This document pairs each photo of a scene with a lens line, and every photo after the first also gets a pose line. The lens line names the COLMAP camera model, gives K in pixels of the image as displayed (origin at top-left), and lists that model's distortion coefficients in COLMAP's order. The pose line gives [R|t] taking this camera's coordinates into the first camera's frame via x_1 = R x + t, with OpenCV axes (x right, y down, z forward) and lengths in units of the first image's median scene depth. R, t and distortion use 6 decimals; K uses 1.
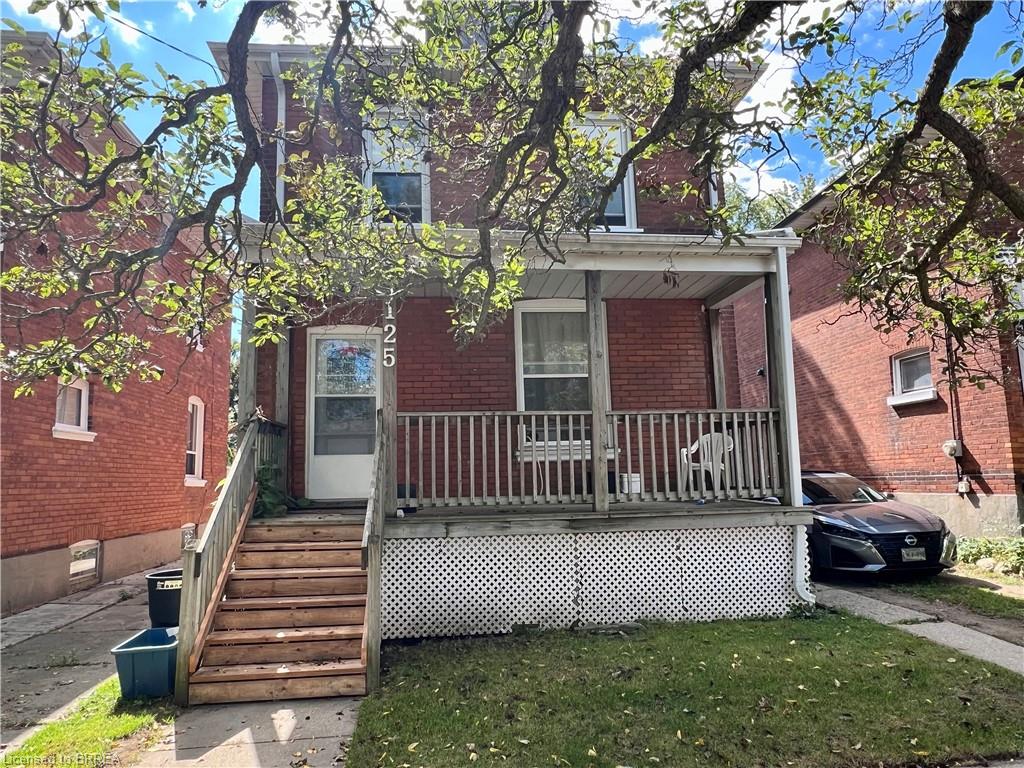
lens RADIAL K [[674.5, 0, 512.0], [0, 674.5, 384.0], [0, 0, 1]] dist [-0.001059, 0.001660]
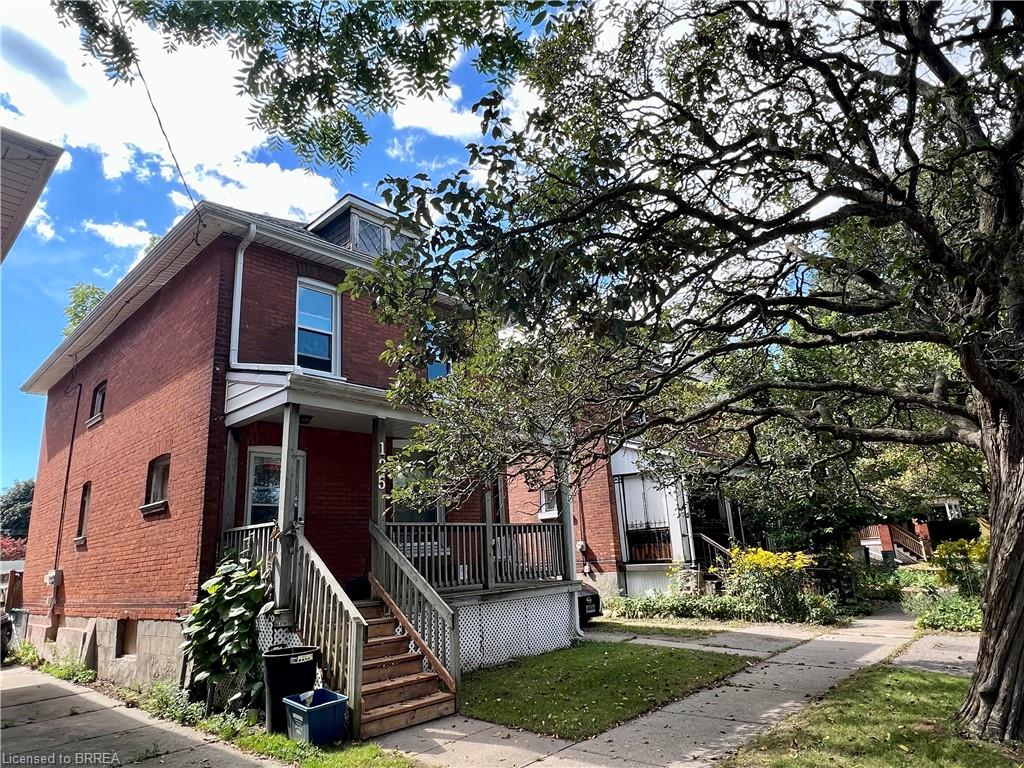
lens RADIAL K [[607.8, 0, 512.0], [0, 607.8, 384.0], [0, 0, 1]] dist [0.000197, 0.000024]
pose [[0.763916, 0.158856, 0.625457, -0.994536], [-0.051328, 0.981114, -0.186497, -0.022837], [-0.643271, 0.110365, 0.757643, -0.199800]]
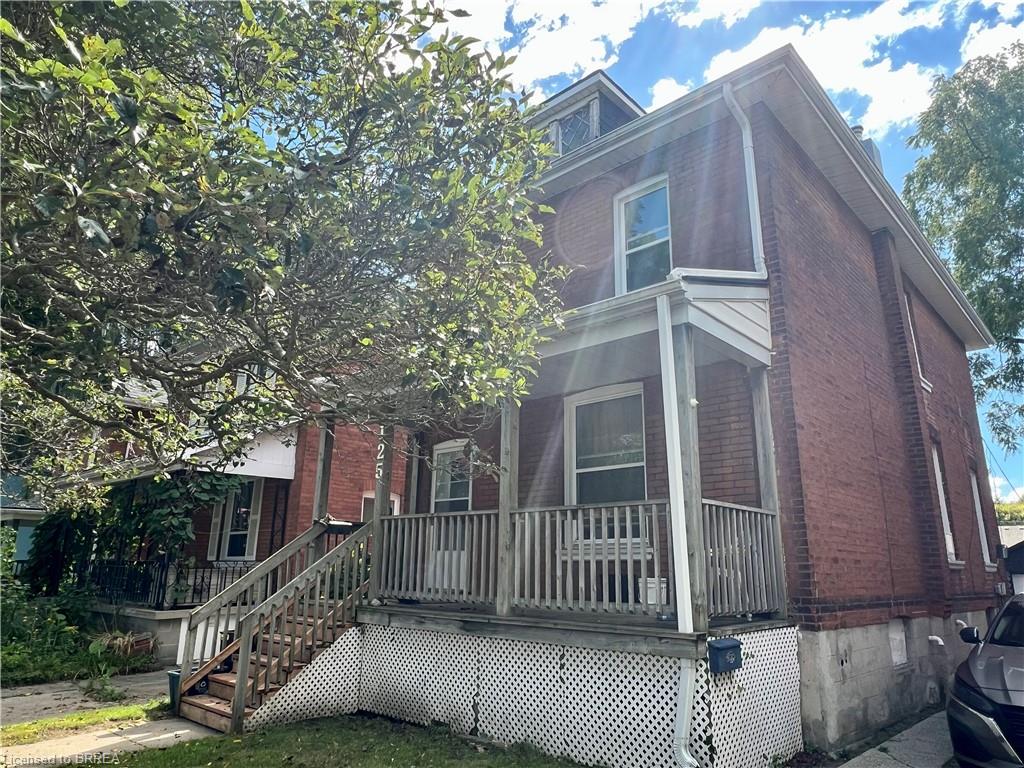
lens RADIAL K [[674.5, 0, 512.0], [0, 674.5, 384.0], [0, 0, 1]] dist [-0.001059, 0.001660]
pose [[0.641222, -0.171283, -0.747995, 1.145231], [0.077687, 0.984252, -0.158786, 0.023798], [0.763413, 0.043708, 0.644430, 0.474933]]
